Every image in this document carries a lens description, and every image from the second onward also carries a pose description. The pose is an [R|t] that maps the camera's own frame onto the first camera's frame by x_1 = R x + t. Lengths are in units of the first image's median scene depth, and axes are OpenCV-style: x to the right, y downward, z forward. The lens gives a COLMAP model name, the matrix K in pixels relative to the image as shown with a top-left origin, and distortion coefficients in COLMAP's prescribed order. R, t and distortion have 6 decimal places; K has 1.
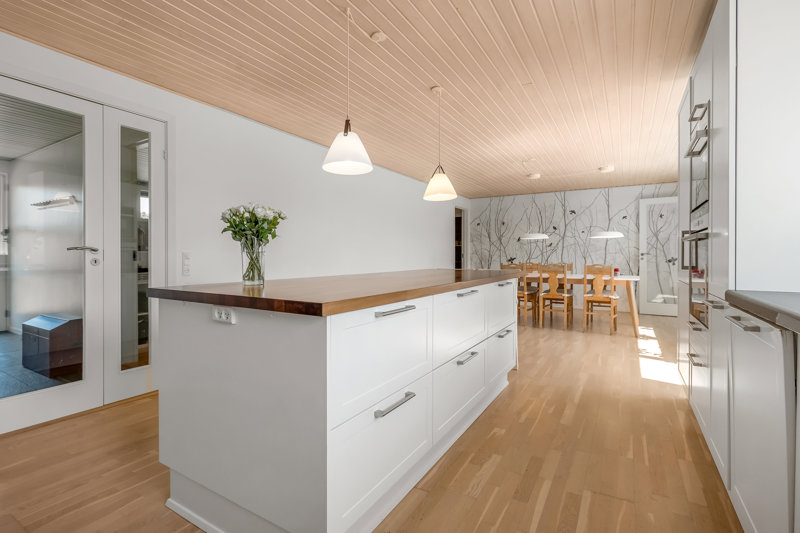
lens RADIAL K [[378.1, 0, 398.0], [0, 378.1, 258.8], [0, 0, 1]] dist [0.001216, 0.000398]
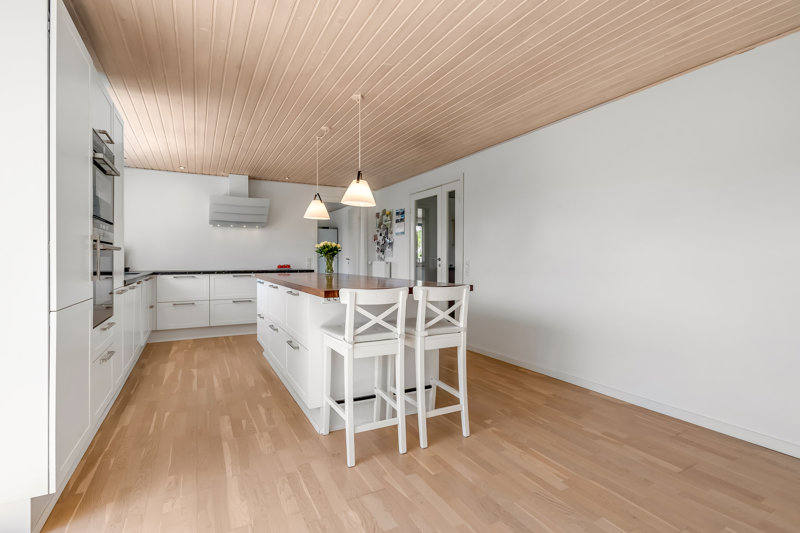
lens RADIAL K [[378.1, 0, 398.0], [0, 378.1, 258.8], [0, 0, 1]] dist [0.001216, 0.000398]
pose [[-0.513091, -0.004642, -0.858321, 1.029308], [-0.008371, 0.999965, -0.000404, -0.021780], [0.858293, 0.006978, -0.513112, 1.821370]]
